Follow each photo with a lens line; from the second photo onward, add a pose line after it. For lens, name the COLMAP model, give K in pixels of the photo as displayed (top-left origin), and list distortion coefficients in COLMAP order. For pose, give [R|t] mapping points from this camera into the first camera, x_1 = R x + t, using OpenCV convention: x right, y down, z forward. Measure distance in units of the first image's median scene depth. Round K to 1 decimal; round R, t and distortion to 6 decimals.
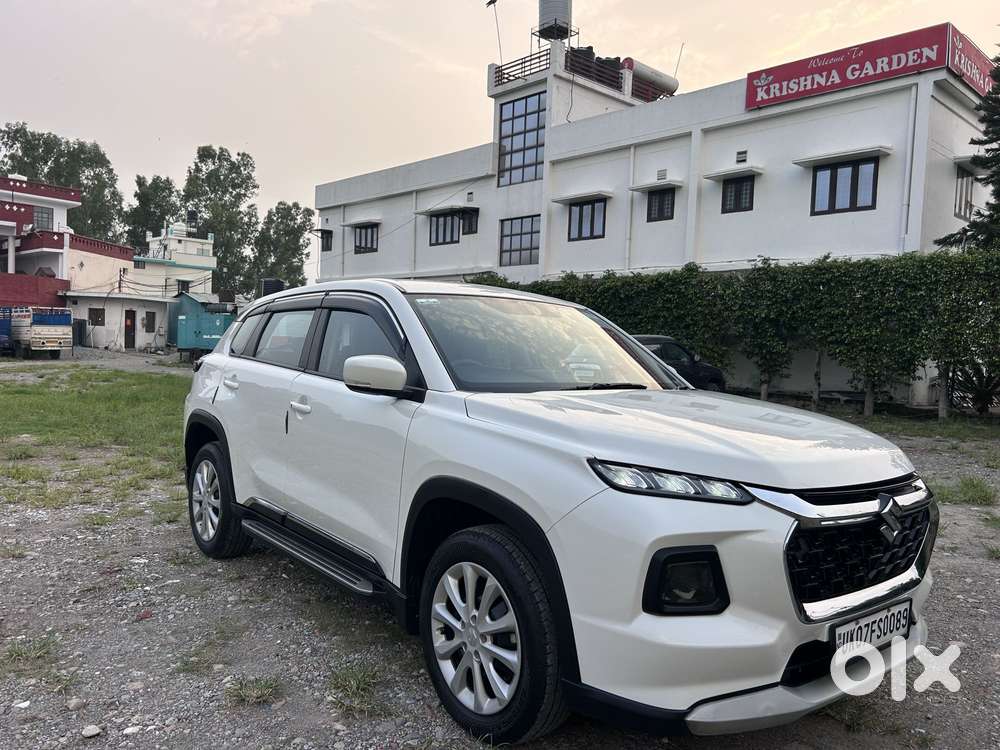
lens RADIAL K [[789.5, 0, 497.0], [0, 789.5, 378.7], [0, 0, 1]] dist [0.035990, -0.042462]
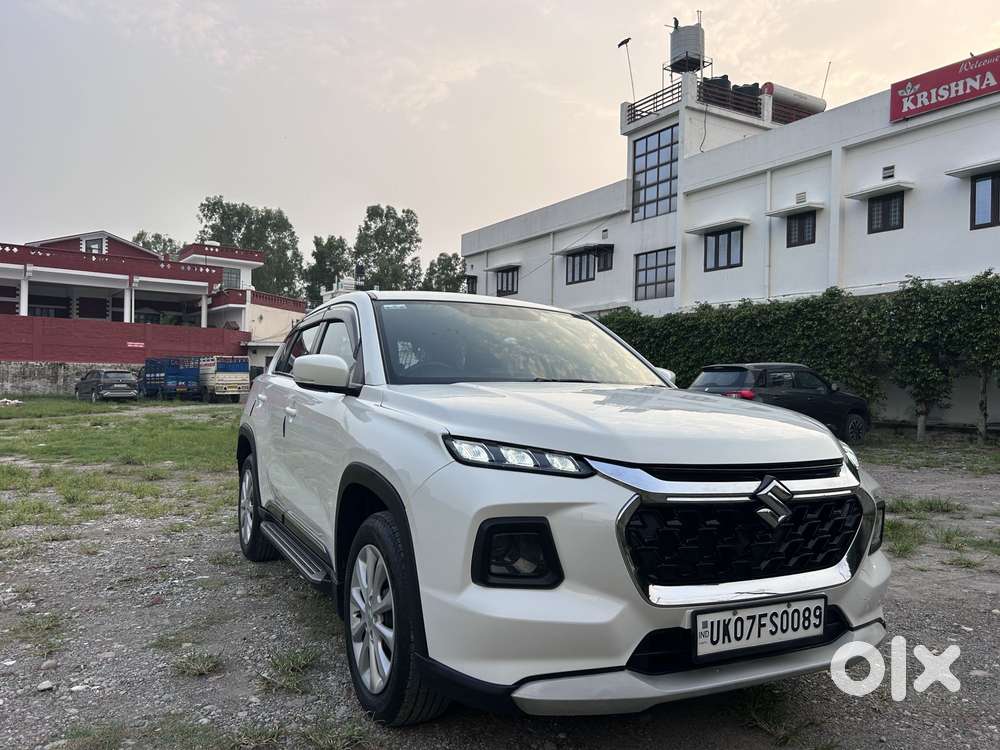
lens RADIAL K [[788.7, 0, 489.0], [0, 788.7, 374.9], [0, 0, 1]] dist [0.039241, -0.050923]
pose [[0.975734, -0.021339, -0.217919, 0.290180], [0.008196, 0.998102, -0.061040, 0.063836], [0.218808, 0.057772, 0.974056, 0.014737]]
